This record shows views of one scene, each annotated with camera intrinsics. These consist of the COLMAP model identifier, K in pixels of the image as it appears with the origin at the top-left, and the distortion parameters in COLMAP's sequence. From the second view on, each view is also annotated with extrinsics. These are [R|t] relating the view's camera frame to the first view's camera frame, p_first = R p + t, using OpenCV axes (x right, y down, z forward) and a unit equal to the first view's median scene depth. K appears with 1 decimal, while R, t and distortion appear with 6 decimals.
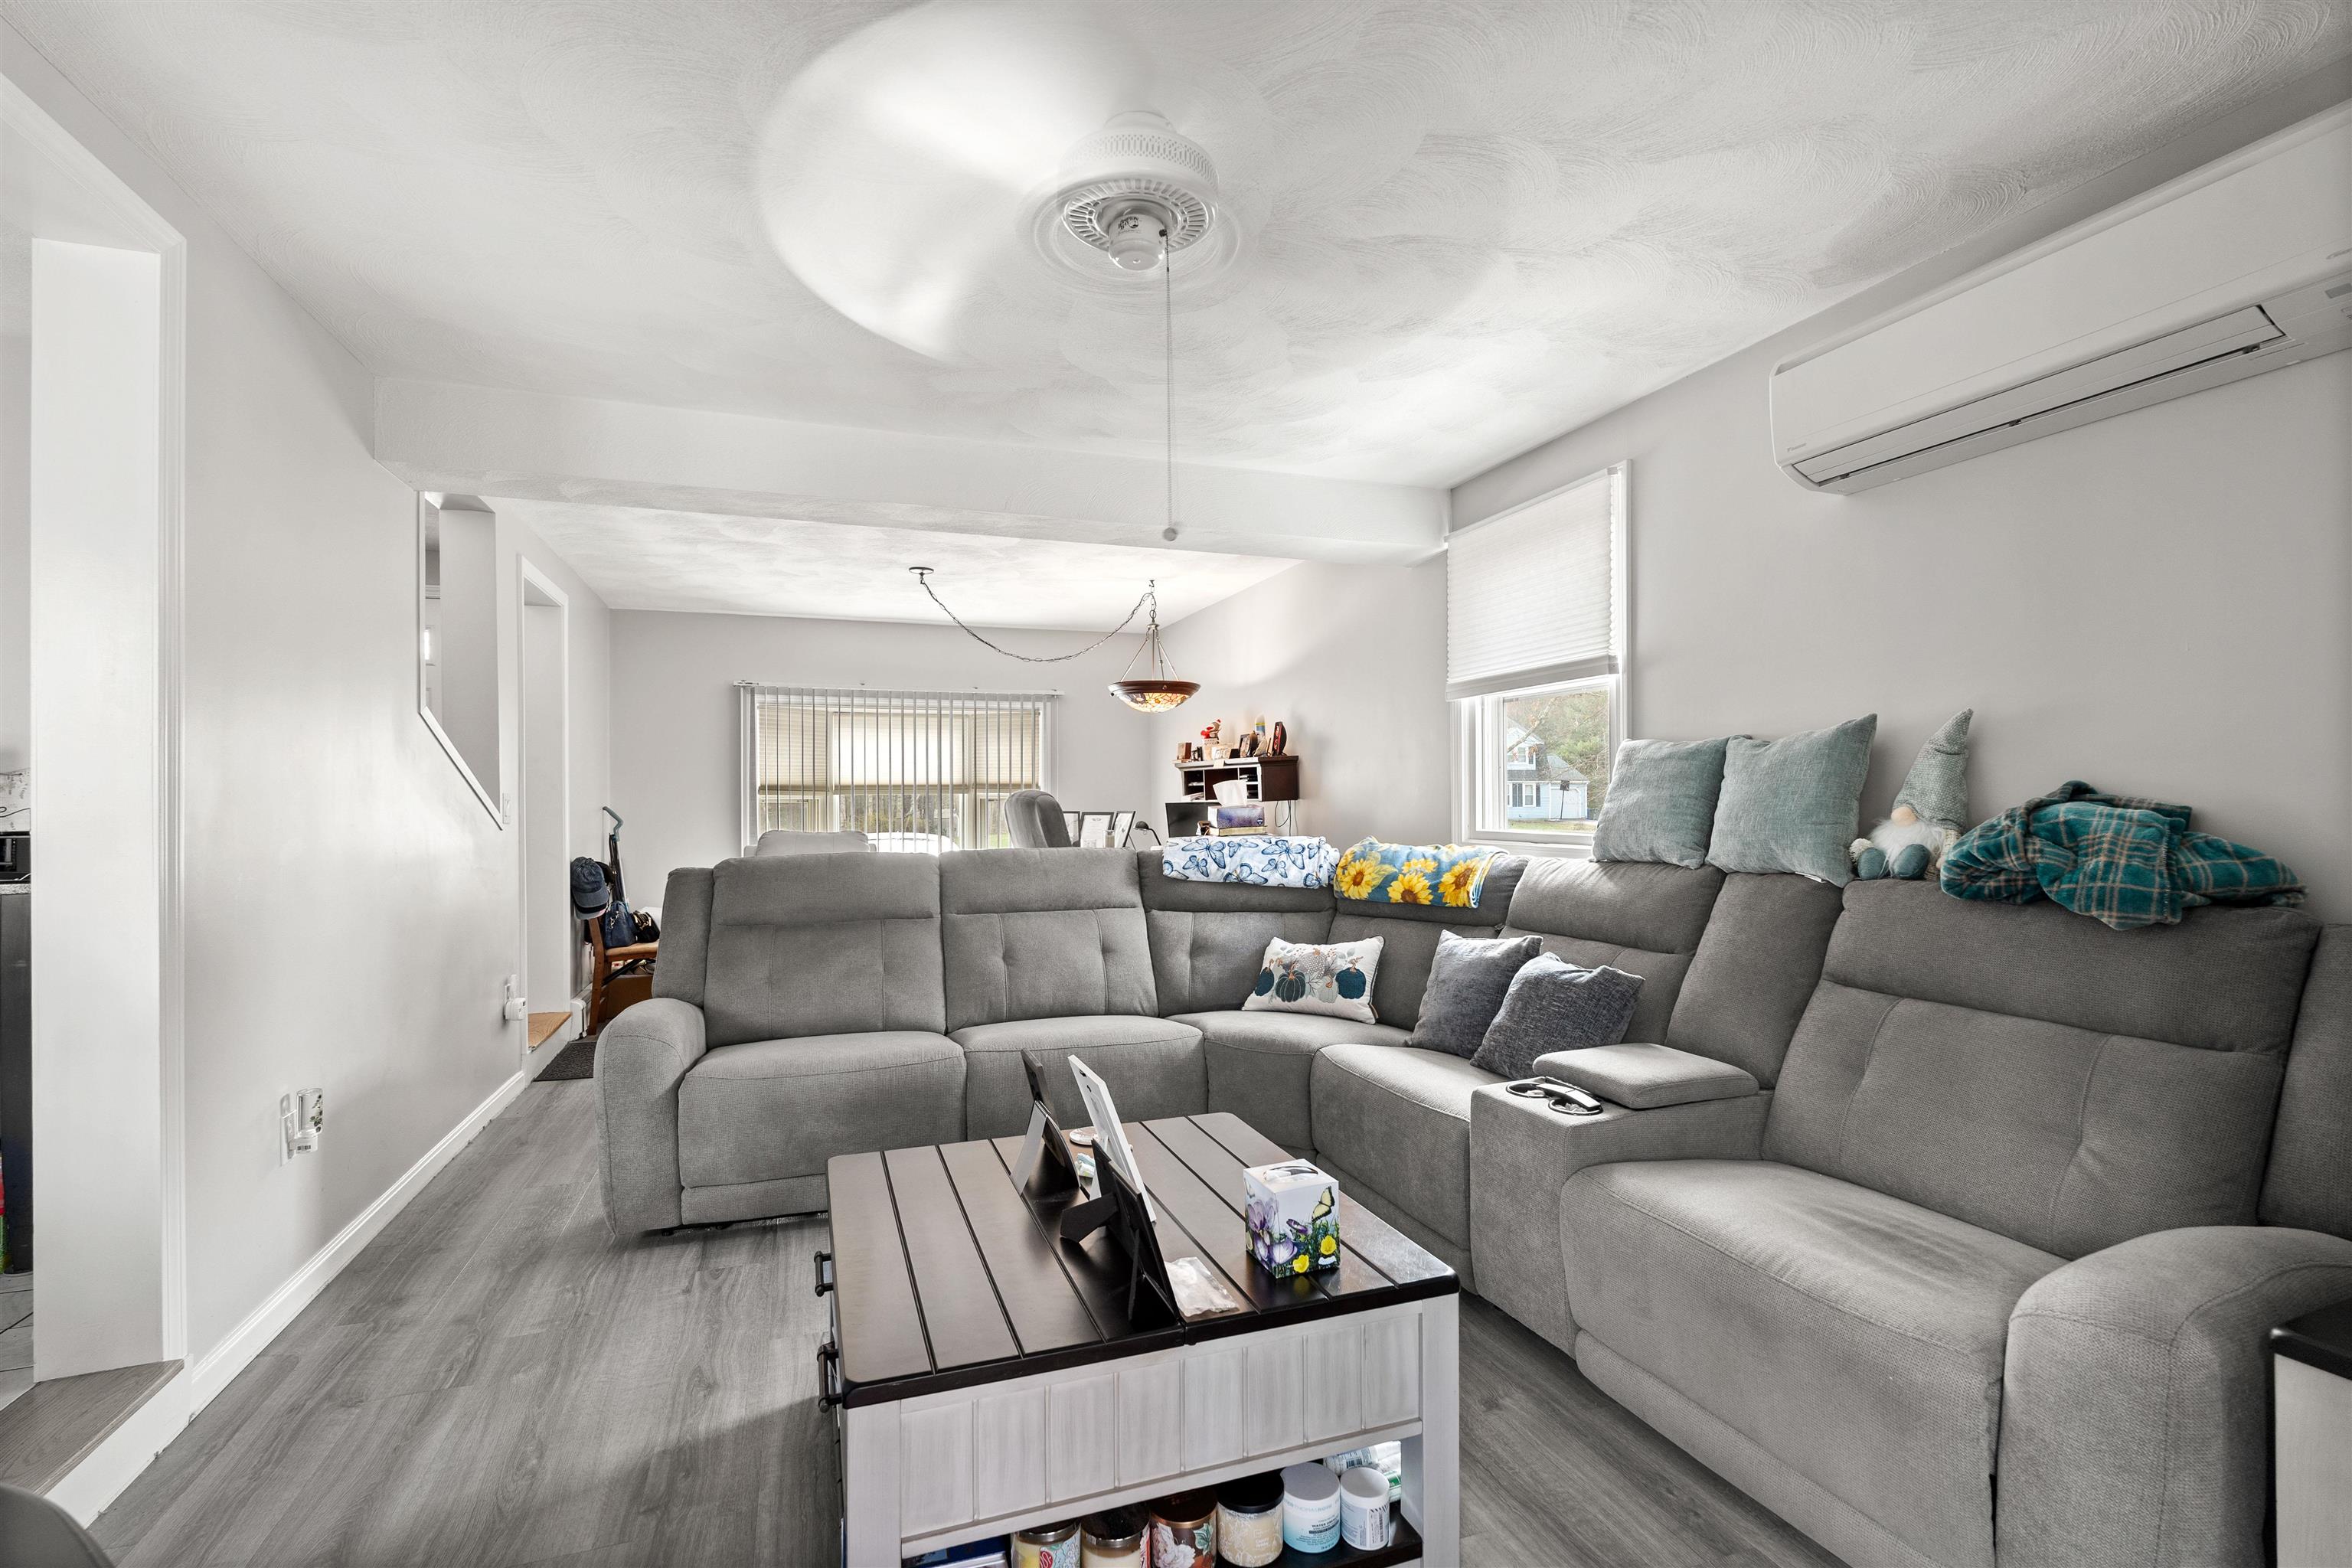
lens RADIAL K [[1047.6, 0, 1178.5], [0, 1047.6, 796.4], [0, 0, 1]] dist [-0.002618, 0.000430]
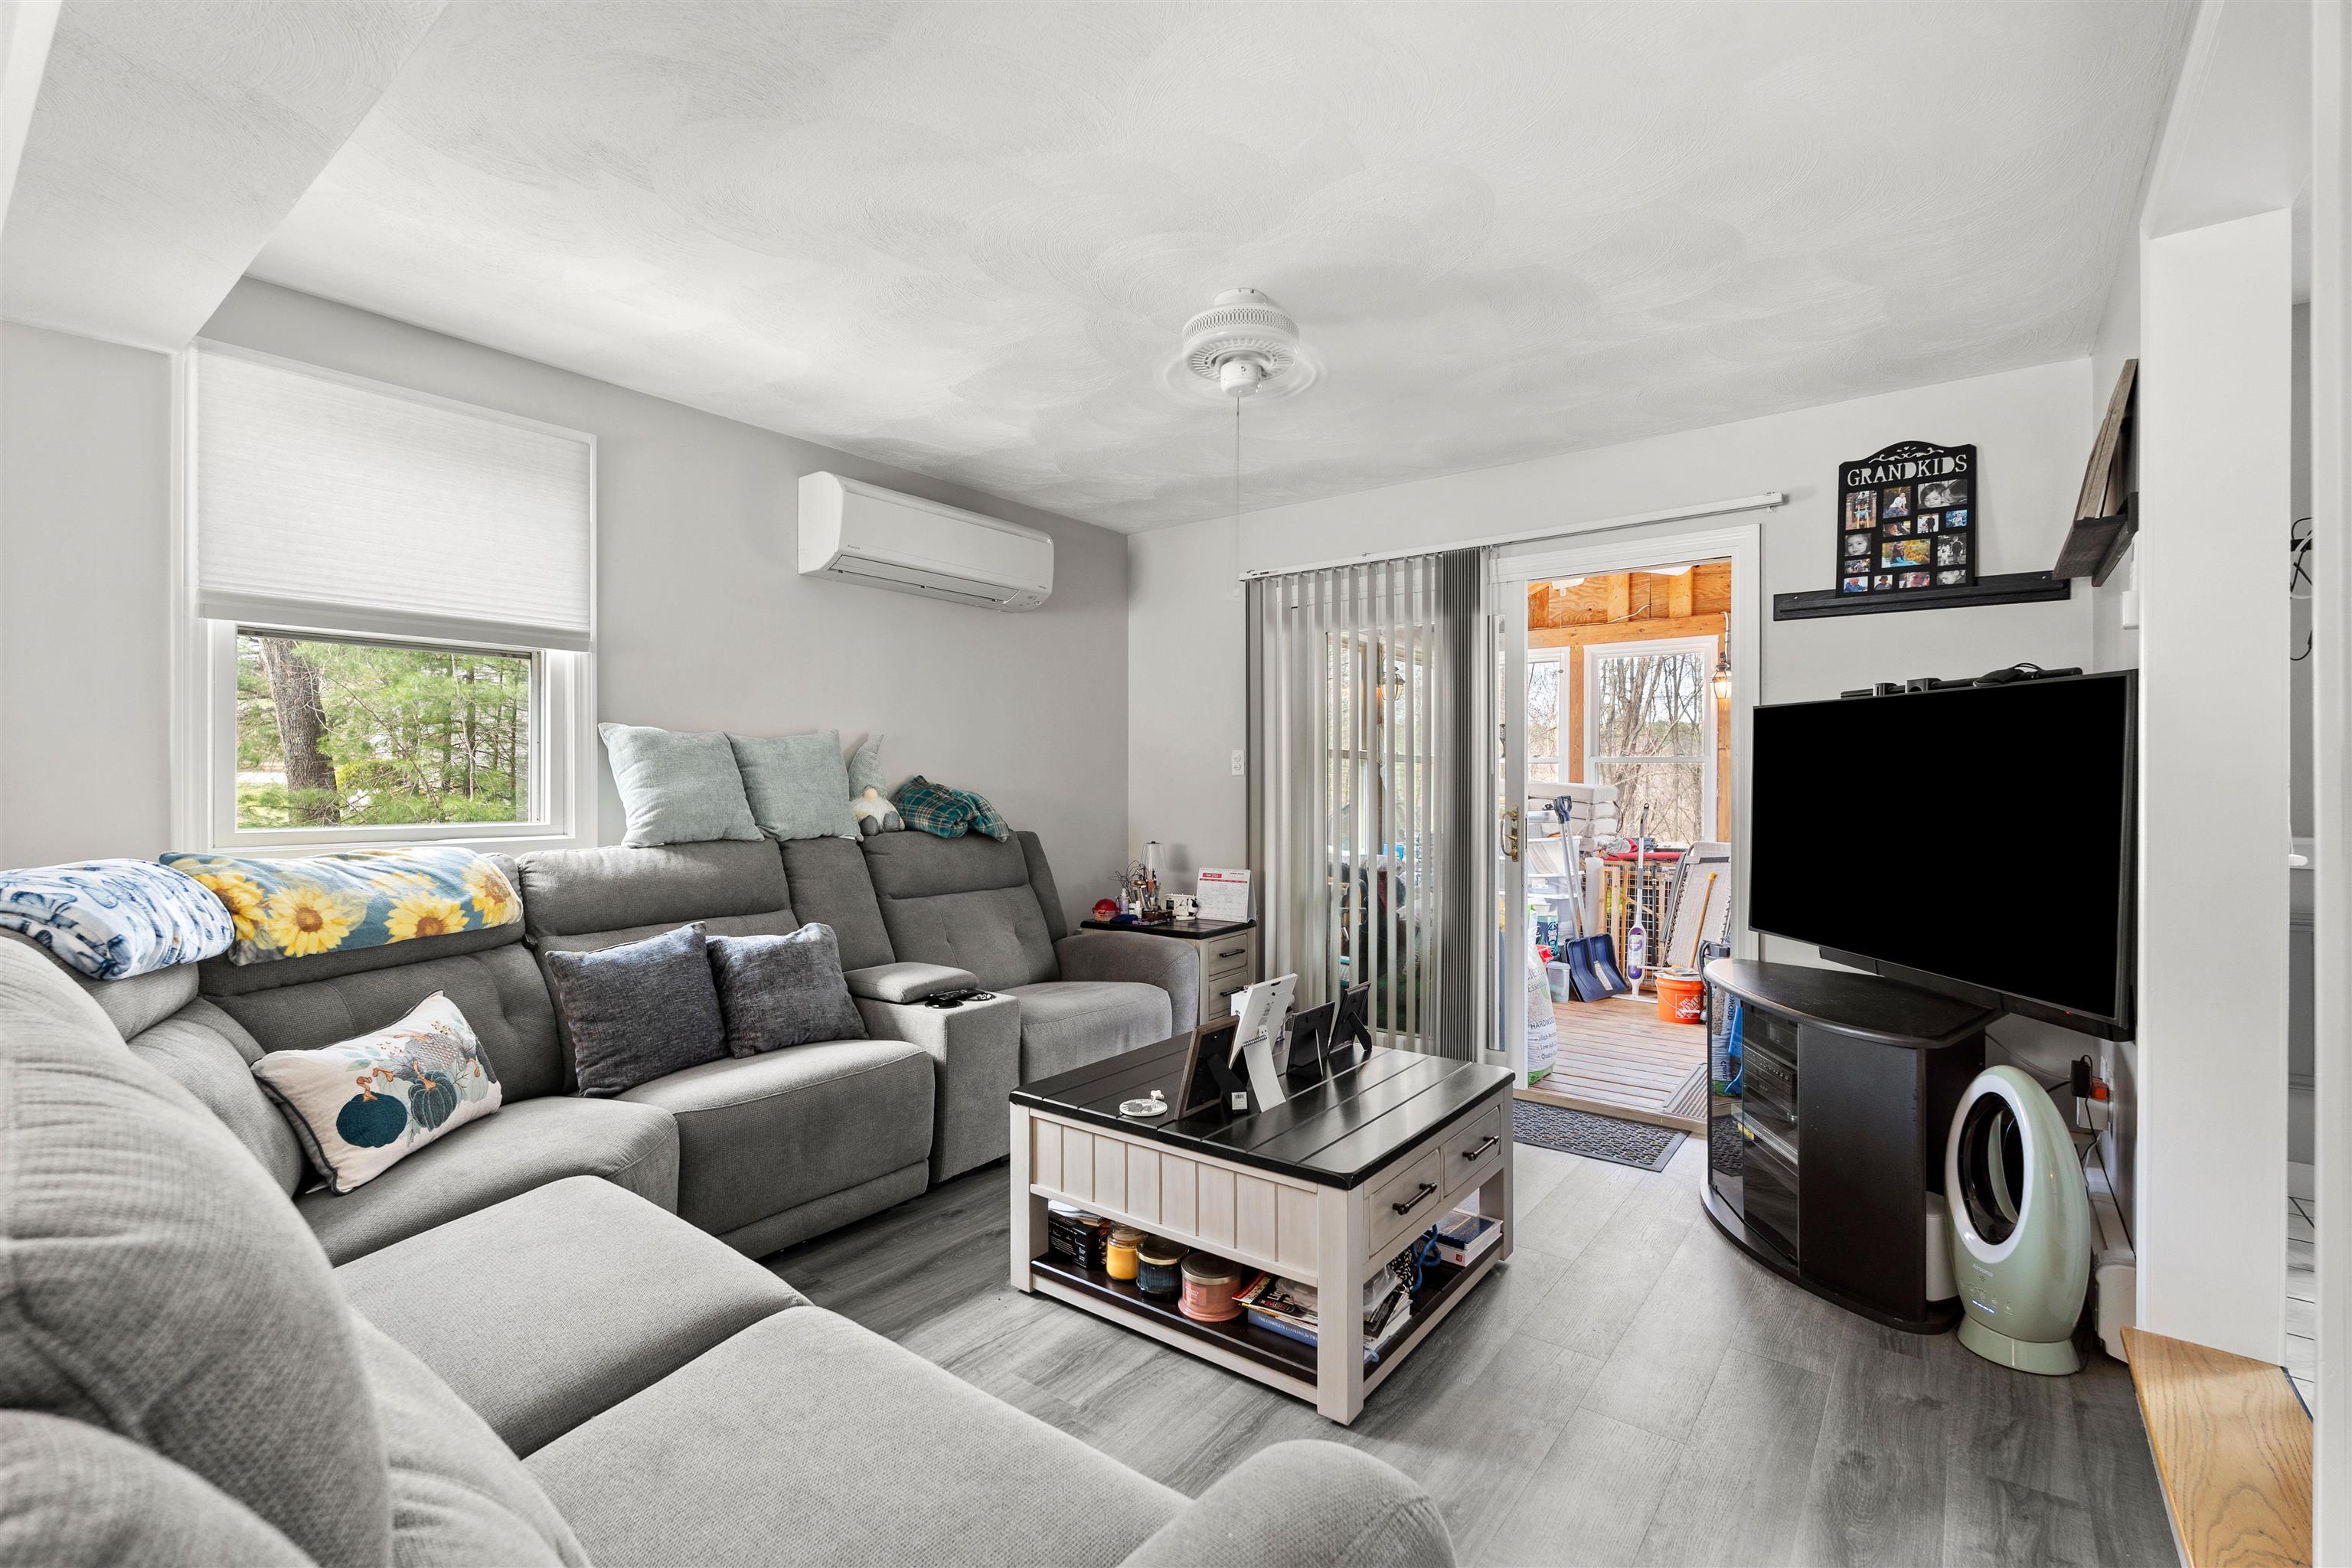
lens RADIAL K [[1047.6, 0, 1173.5], [0, 1047.6, 776.2], [0, 0, 1]] dist [-0.002618, 0.000430]
pose [[-0.532002, 0.009245, 0.846693, -0.618509], [-0.001396, 0.999929, -0.011796, 0.005726], [-0.846742, -0.007458, -0.531951, 0.969979]]
